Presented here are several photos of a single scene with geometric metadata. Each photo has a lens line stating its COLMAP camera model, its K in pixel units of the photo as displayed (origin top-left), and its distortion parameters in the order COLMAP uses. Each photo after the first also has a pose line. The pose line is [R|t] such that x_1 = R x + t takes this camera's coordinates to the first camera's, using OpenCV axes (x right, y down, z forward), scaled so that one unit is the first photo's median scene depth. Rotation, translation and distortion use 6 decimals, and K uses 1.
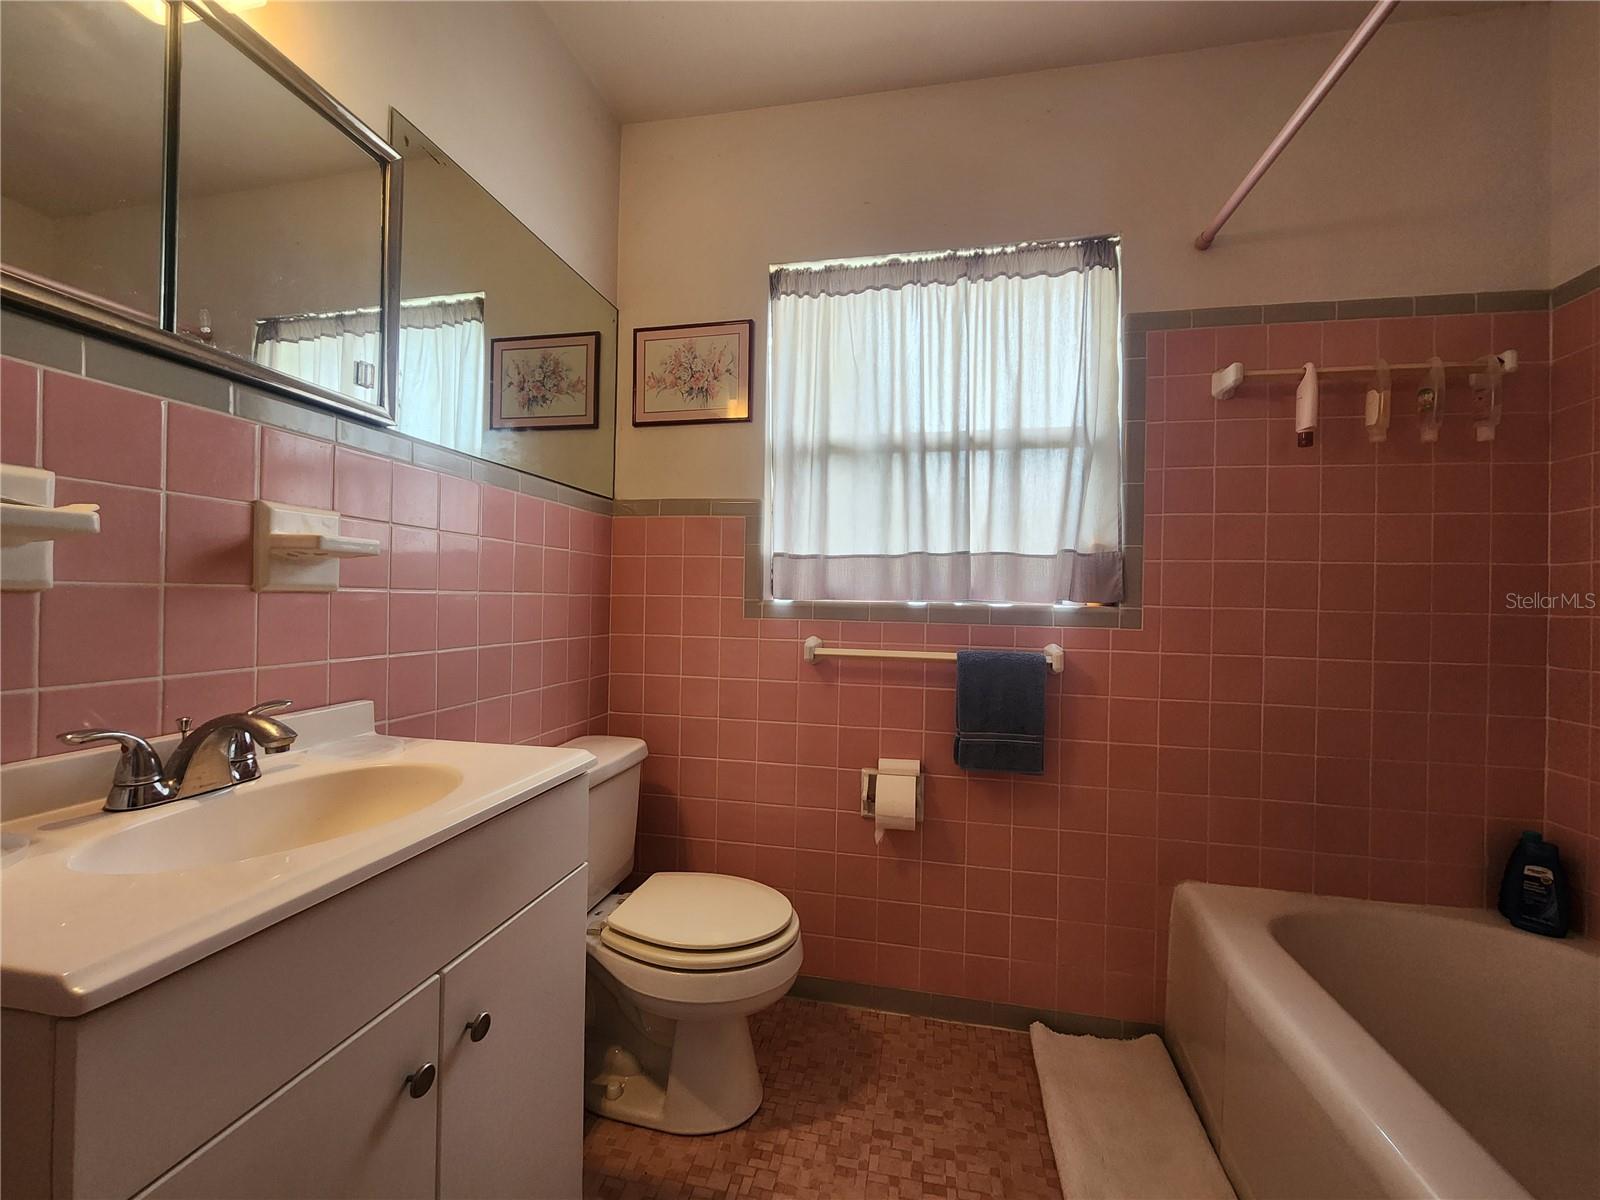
lens RADIAL K [[652.9, 0, 809.6], [0, 652.9, 600.7], [0, 0, 1]] dist [-0.002890, 0.000756]
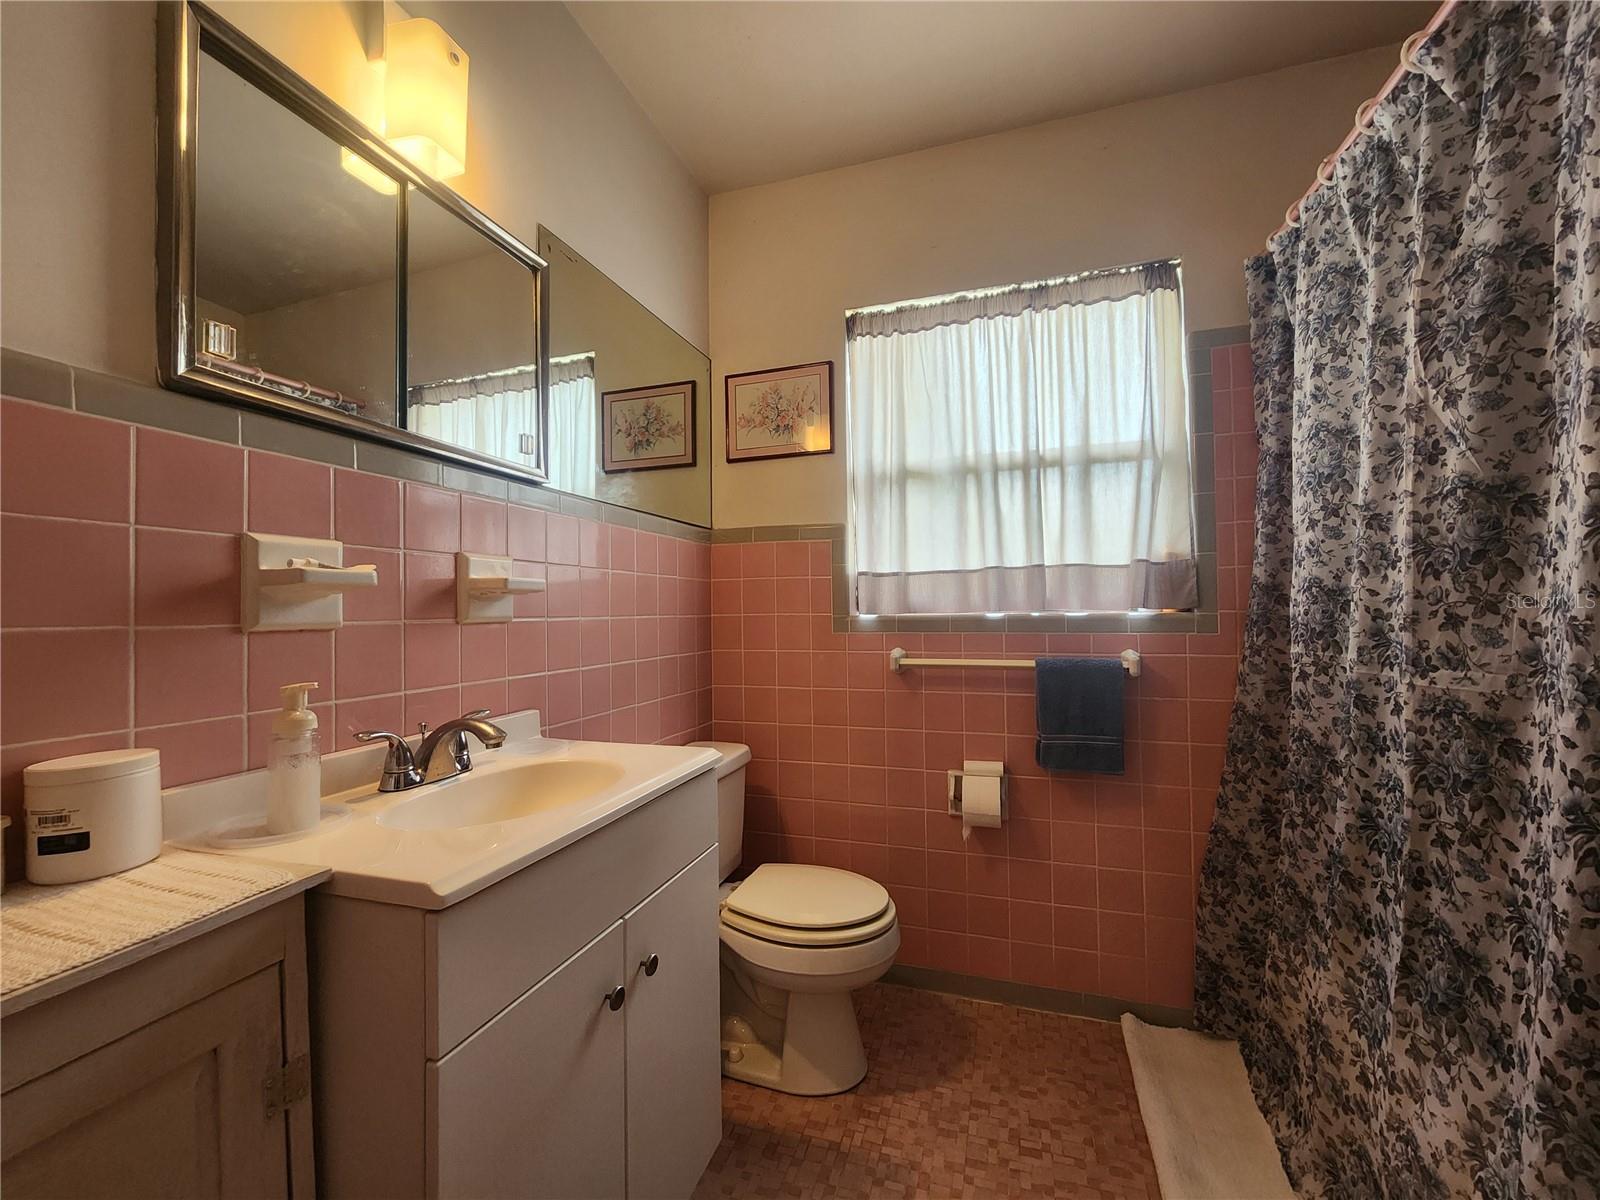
lens RADIAL K [[652.9, 0, 809.6], [0, 652.9, 600.7], [0, 0, 1]] dist [-0.002890, 0.000756]
pose [[0.992935, -0.033324, -0.113887, -0.014381], [0.031166, 0.999300, -0.020680, -0.006173], [0.114497, 0.016985, 0.993278, -0.097904]]
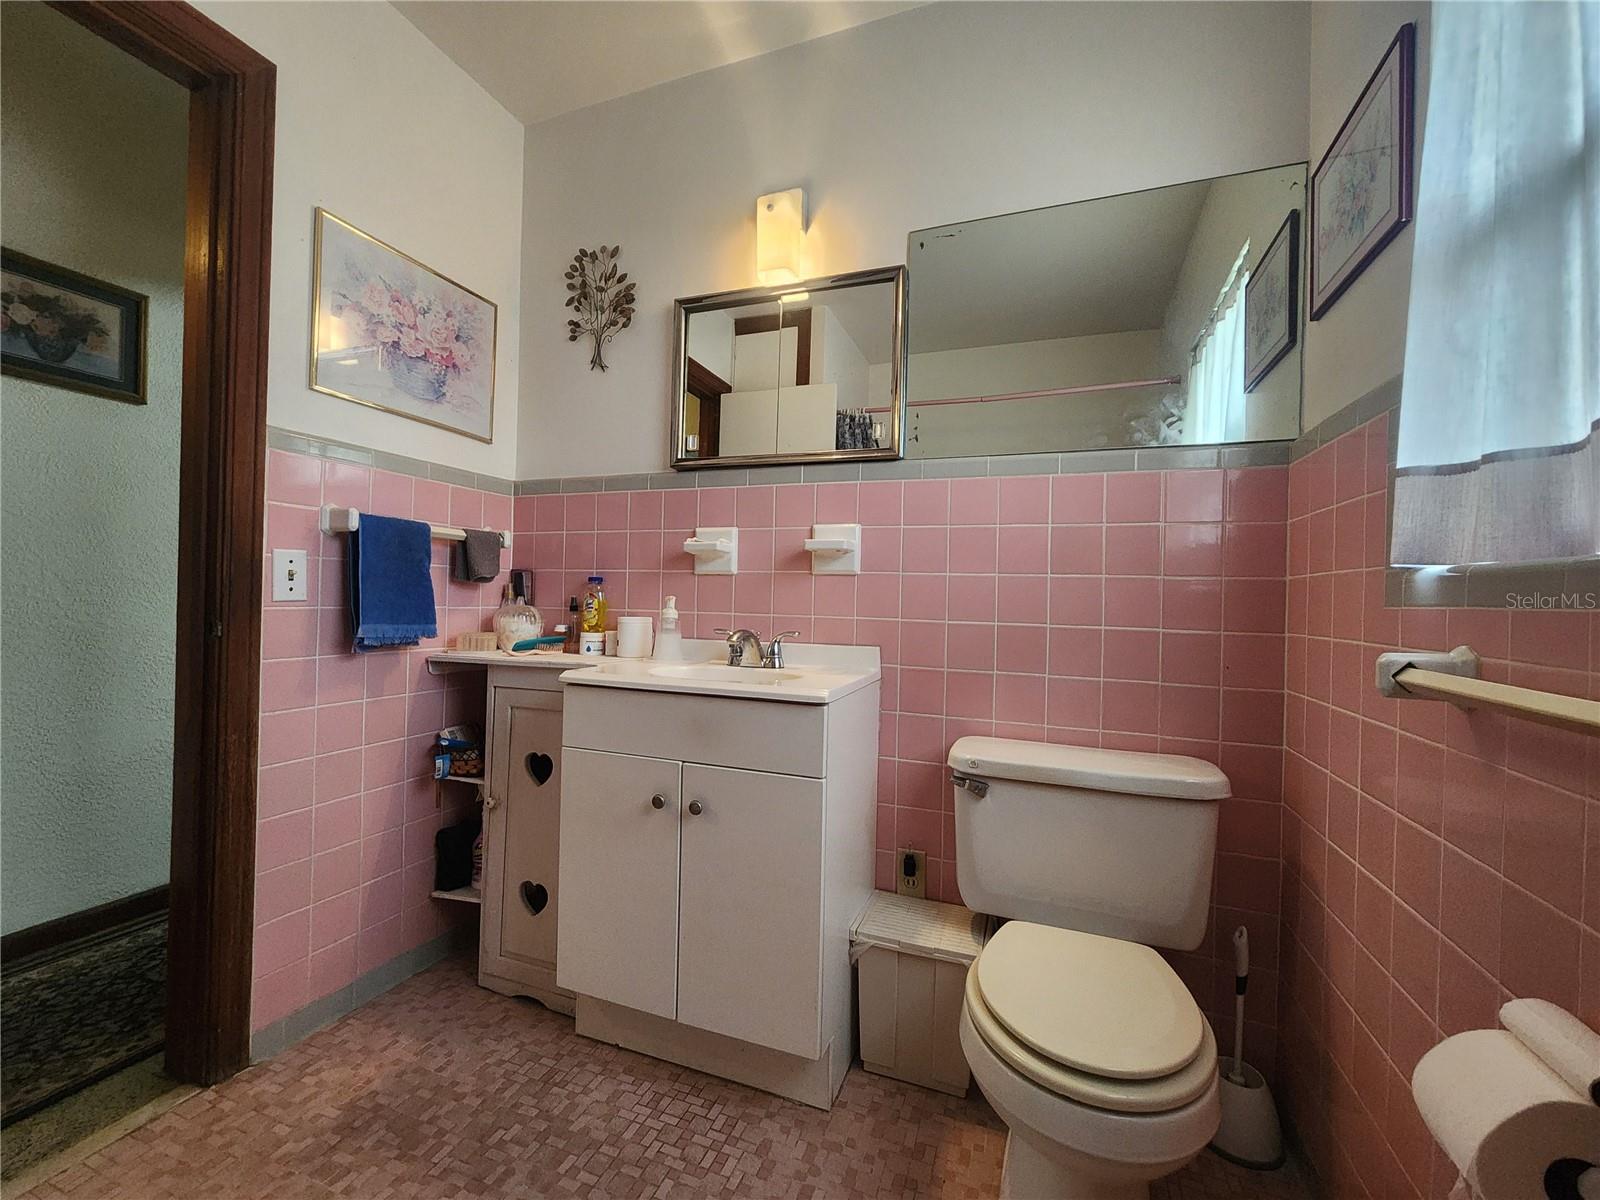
lens RADIAL K [[663.5, 0, 810.8], [0, 663.5, 595.9], [0, 0, 1]] dist [-0.001030, 0.000181]
pose [[-0.147683, -0.024774, -0.988724, 0.537137], [-0.028068, 0.999389, -0.020849, 0.045643], [0.988636, 0.024673, -0.148288, 0.677022]]
